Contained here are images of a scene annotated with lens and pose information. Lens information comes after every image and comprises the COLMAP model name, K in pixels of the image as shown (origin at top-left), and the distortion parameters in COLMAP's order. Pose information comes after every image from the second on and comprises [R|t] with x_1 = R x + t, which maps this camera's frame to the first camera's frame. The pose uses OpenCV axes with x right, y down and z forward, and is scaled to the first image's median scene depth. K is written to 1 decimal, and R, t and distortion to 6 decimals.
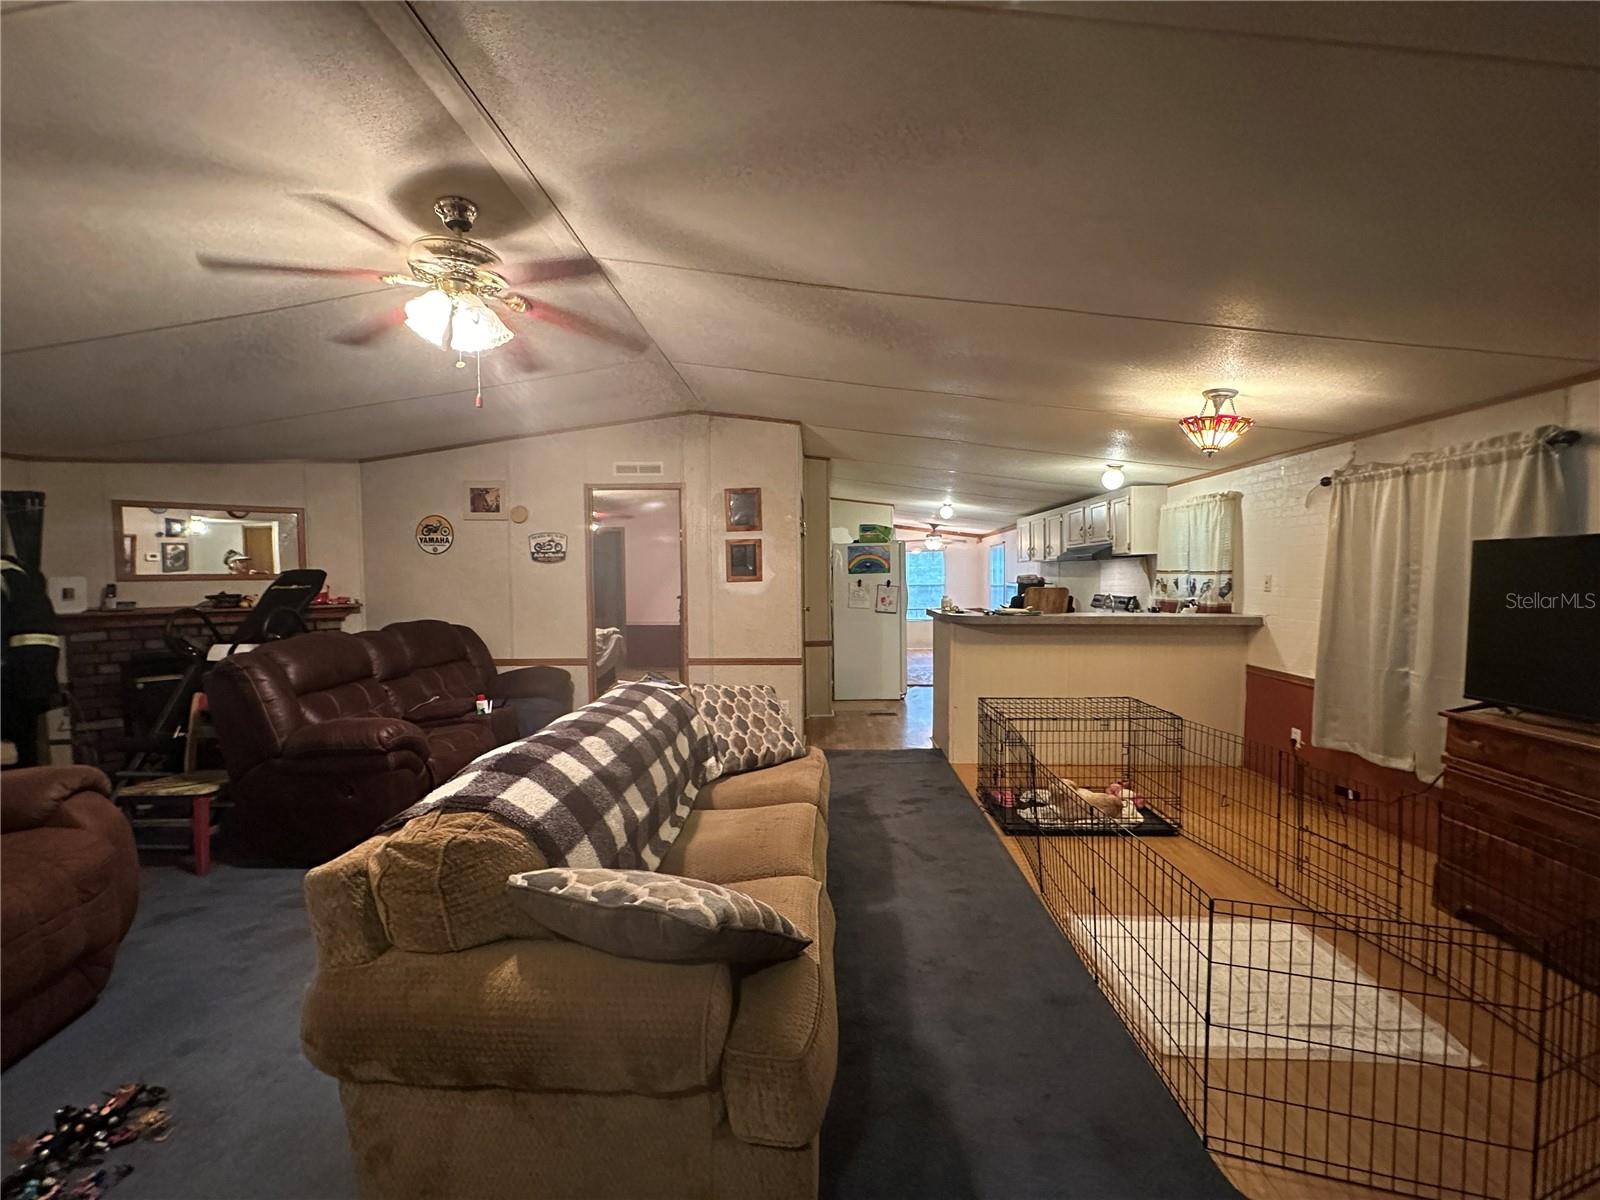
lens RADIAL K [[640.1, 0, 800.0], [0, 640.1, 600.0], [0, 0, 1]] dist [-0.002570, 0.000857]
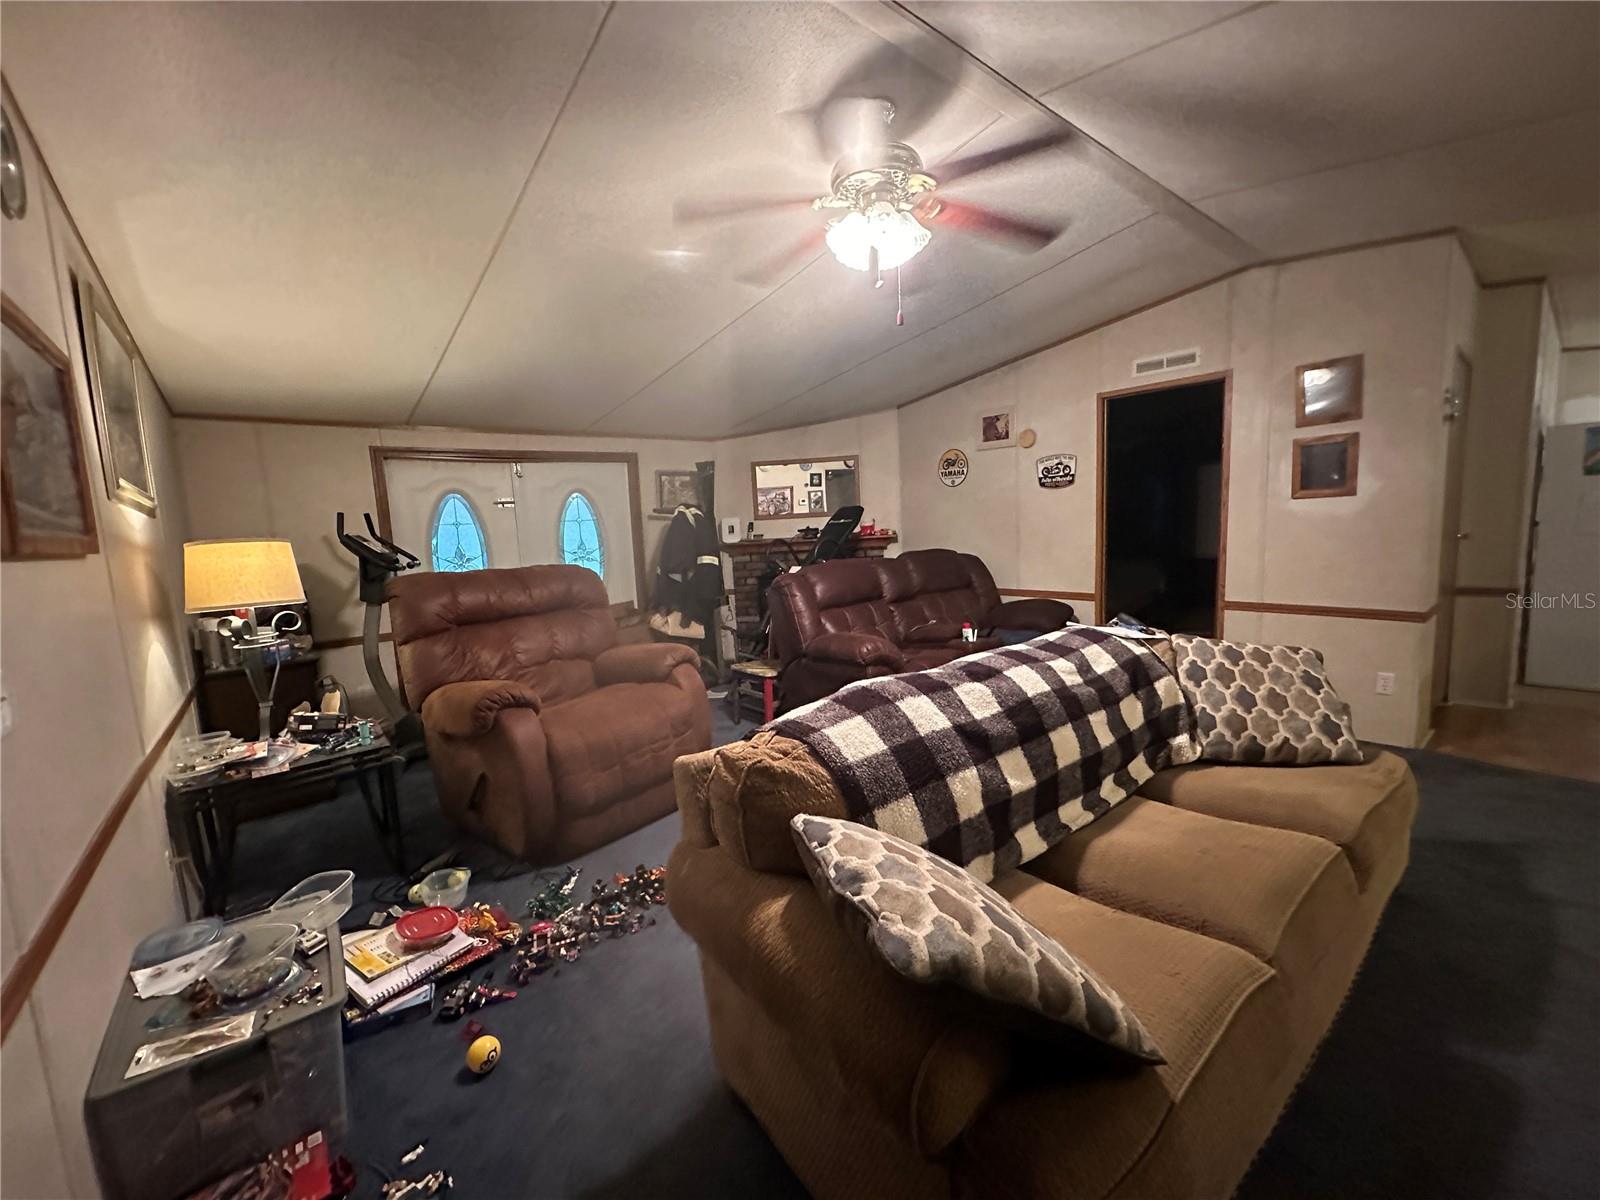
lens RADIAL K [[639.5, 0, 800.0], [0, 639.5, 600.0], [0, 0, 1]] dist [-0.002917, 0.000239]
pose [[0.661700, 0.067375, -0.746735, 0.098769], [0.014315, 0.994637, 0.102428, 0.004812], [0.749632, -0.078466, 0.657187, 0.158261]]
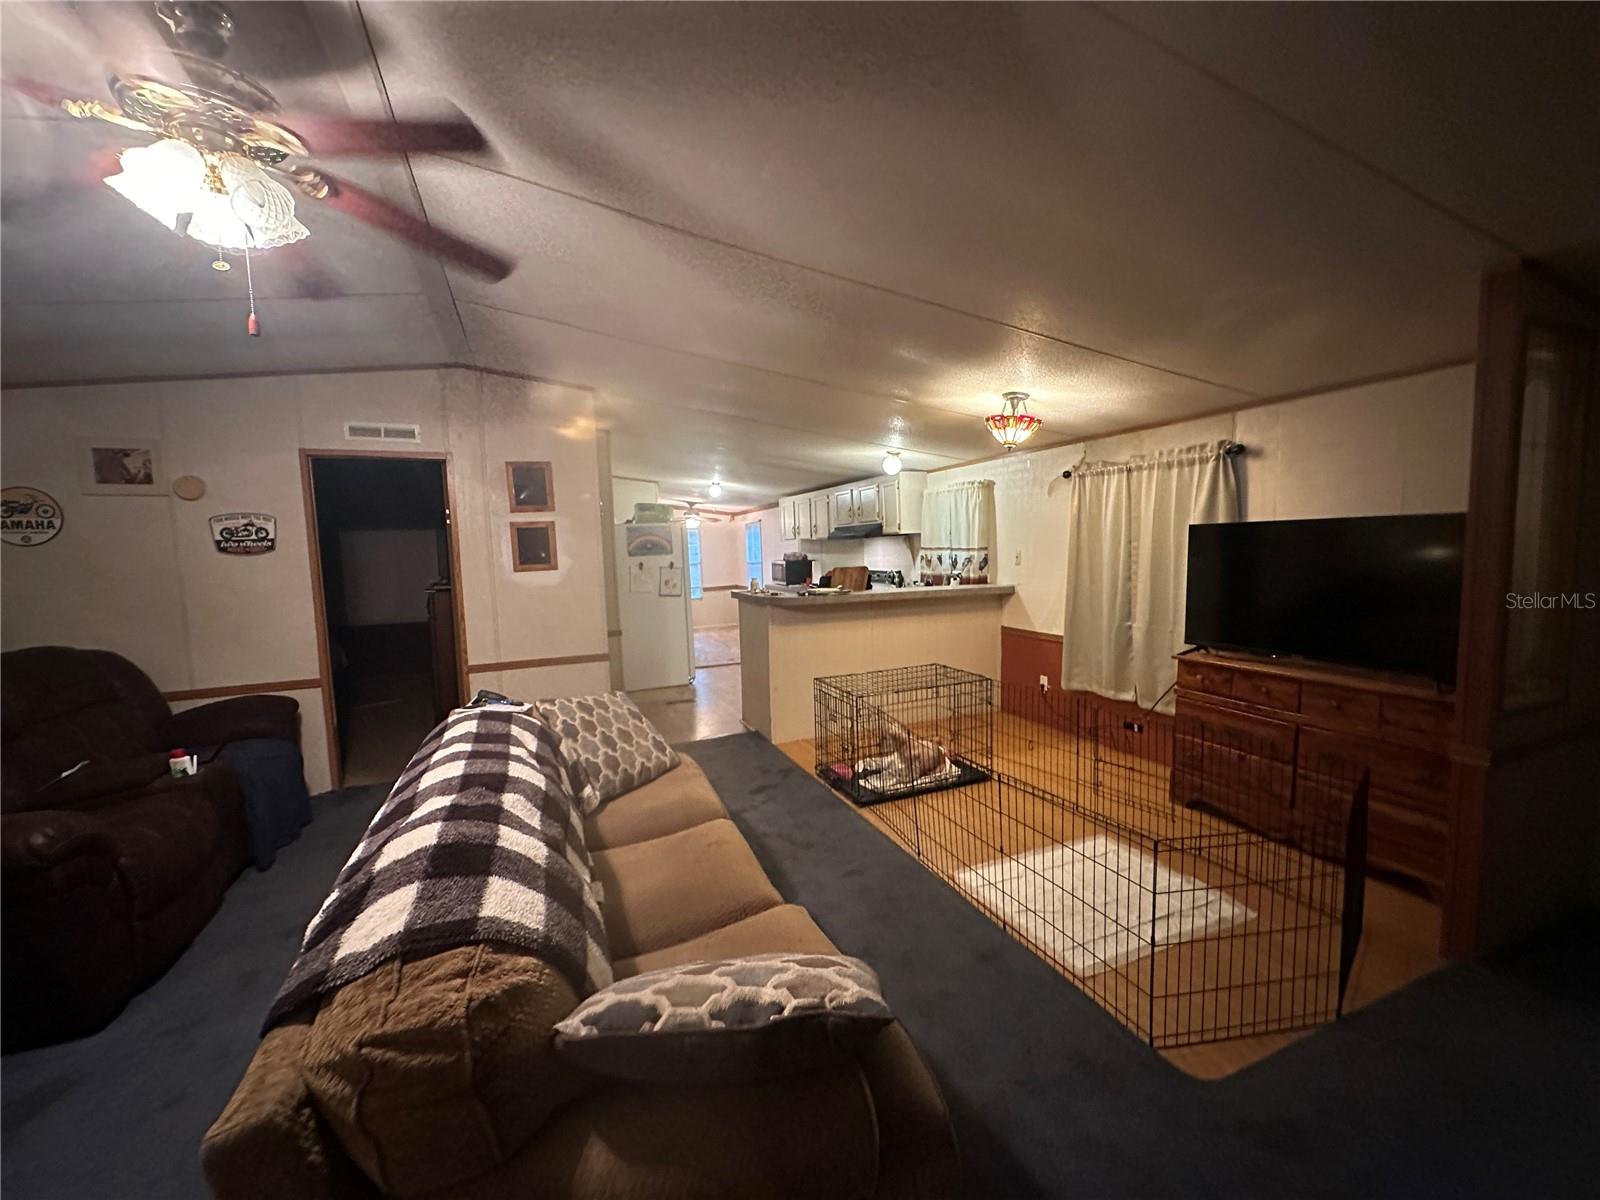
lens RADIAL K [[640.1, 0, 800.0], [0, 640.1, 600.0], [0, 0, 1]] dist [-0.002570, 0.000857]
pose [[0.908039, -0.054156, 0.415369, -0.192363], [0.038677, 0.998211, 0.045595, -0.023556], [-0.417096, -0.025336, 0.908509, 0.105010]]
